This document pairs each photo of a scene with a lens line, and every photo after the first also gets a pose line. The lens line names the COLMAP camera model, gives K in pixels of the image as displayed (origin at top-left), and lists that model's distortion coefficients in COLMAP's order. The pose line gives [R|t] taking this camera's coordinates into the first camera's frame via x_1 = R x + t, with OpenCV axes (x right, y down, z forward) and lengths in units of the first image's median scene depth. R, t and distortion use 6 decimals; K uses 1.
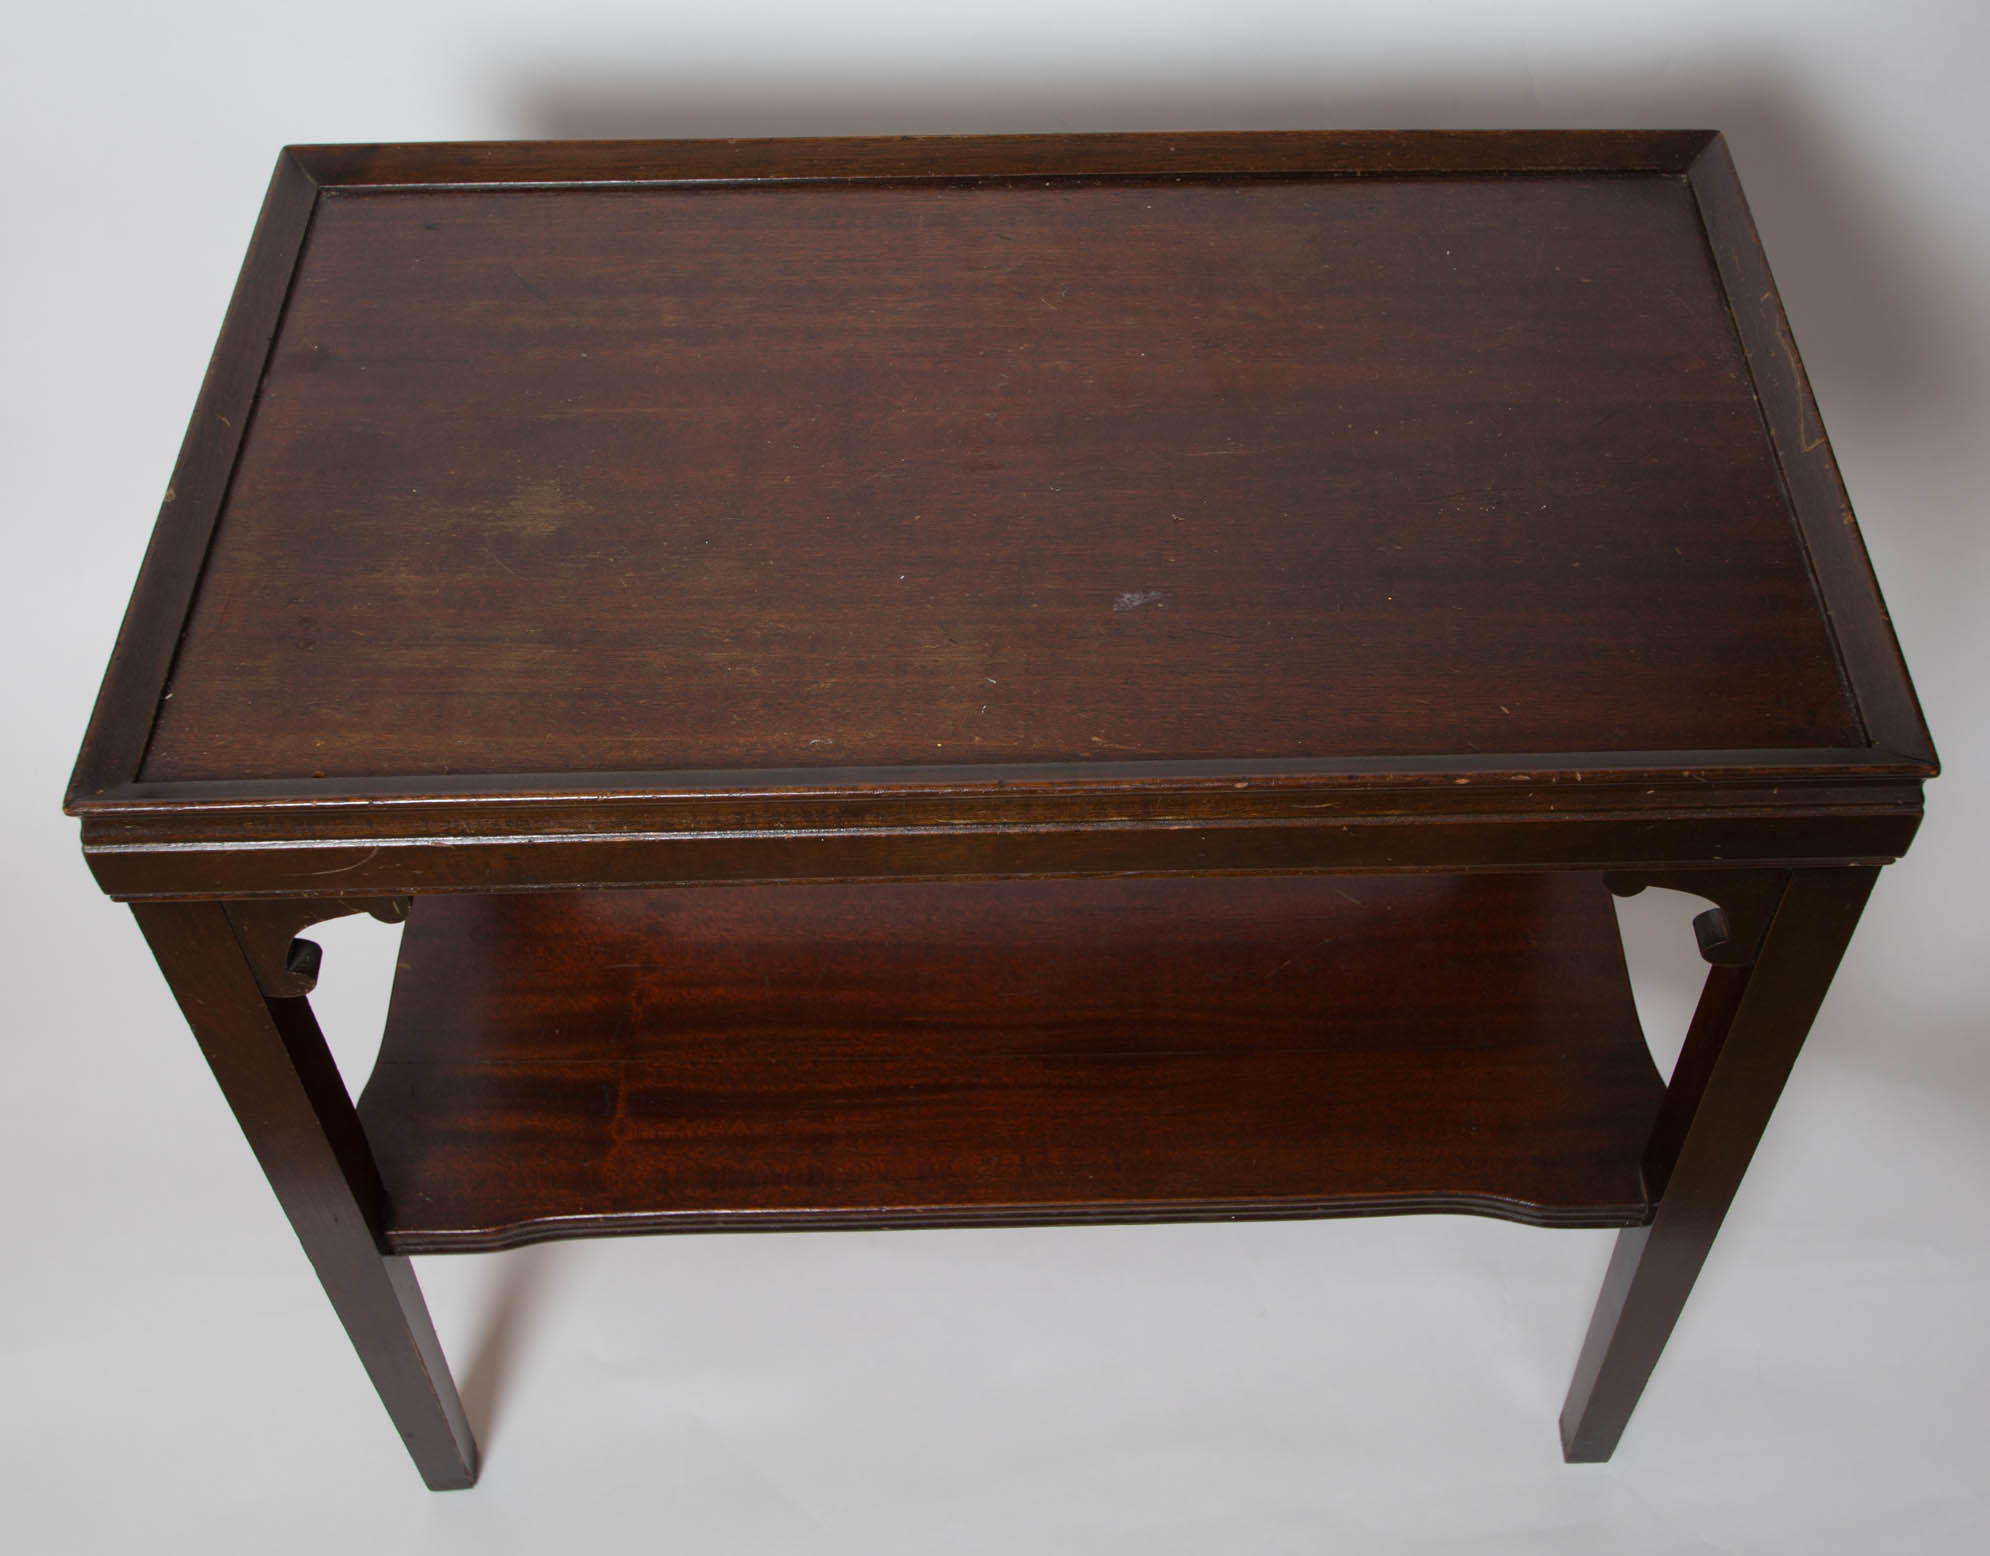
lens RADIAL K [[3244.0, 0, 990.1], [0, 3244.0, 779.7], [0, 0, 1]] dist [-0.015502, 0.000000]
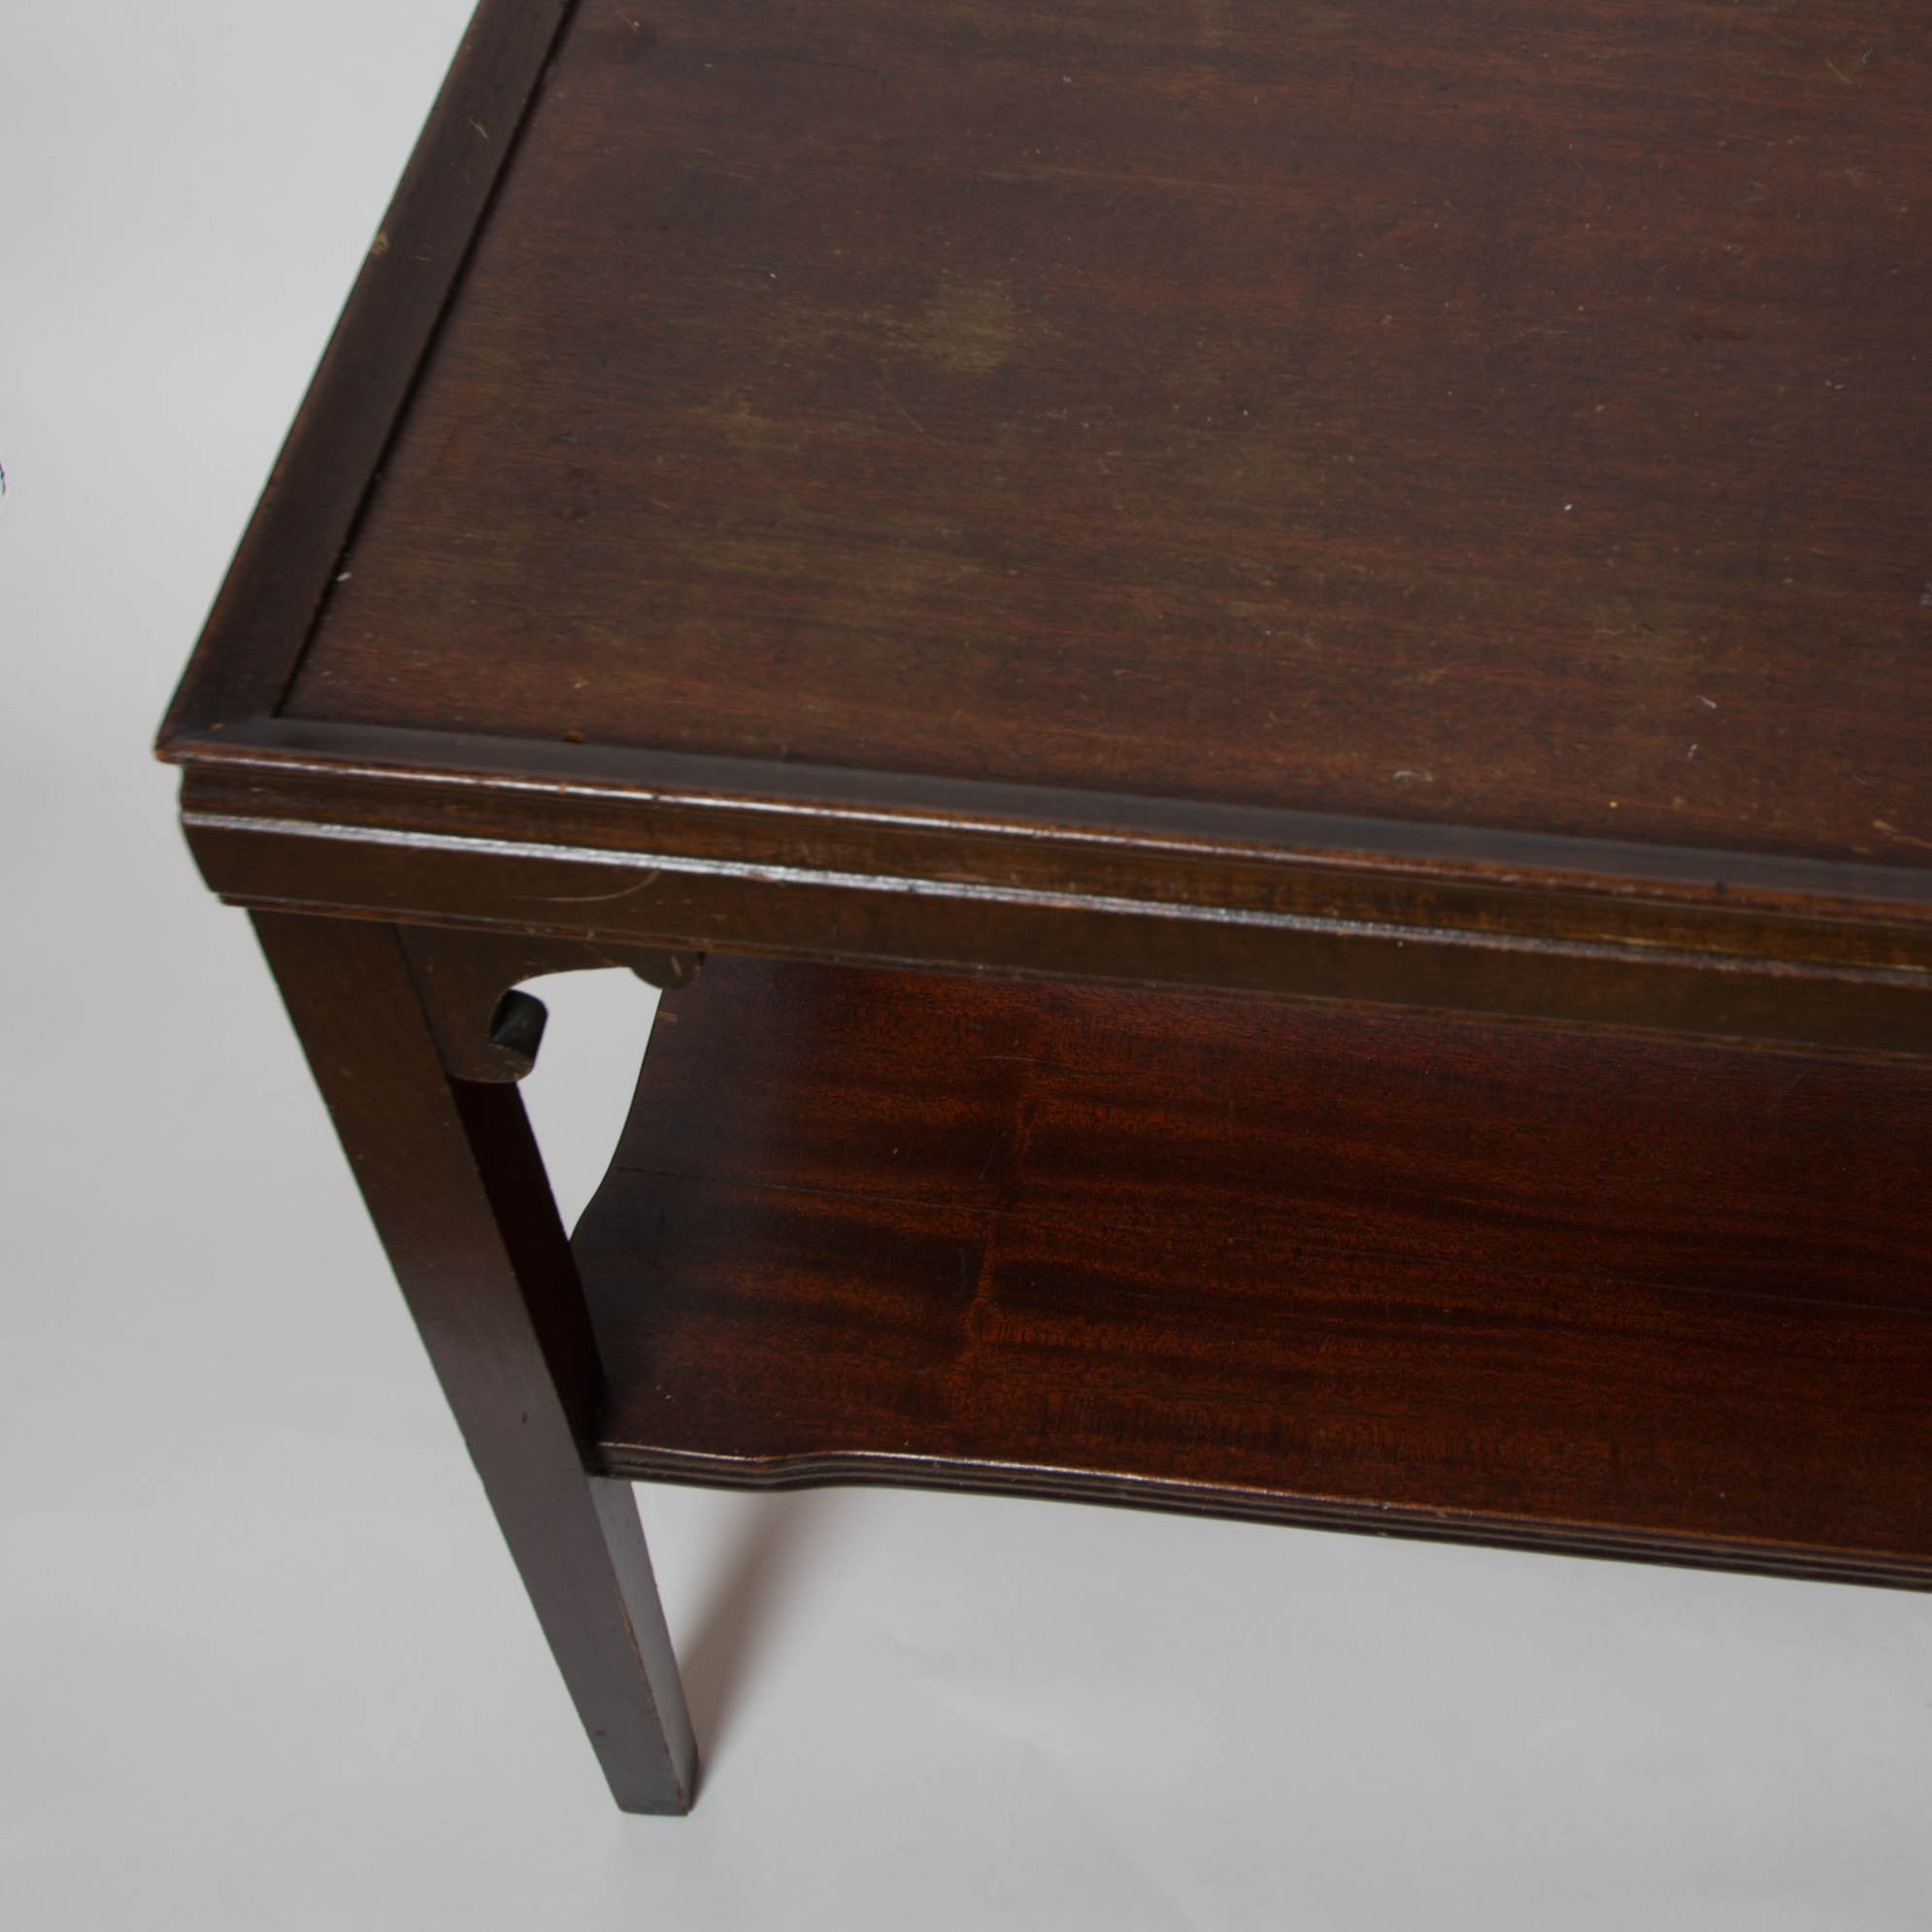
lens RADIAL K [[3963.2, 0, 968.1], [0, 3963.2, 964.8], [0, 0, 1]] dist [-0.055940, 0.000000]
pose [[0.989340, 0.117646, -0.085829, -0.062150], [-0.110371, 0.990241, 0.085096, -0.028143], [0.095003, -0.074715, 0.992669, 0.255745]]
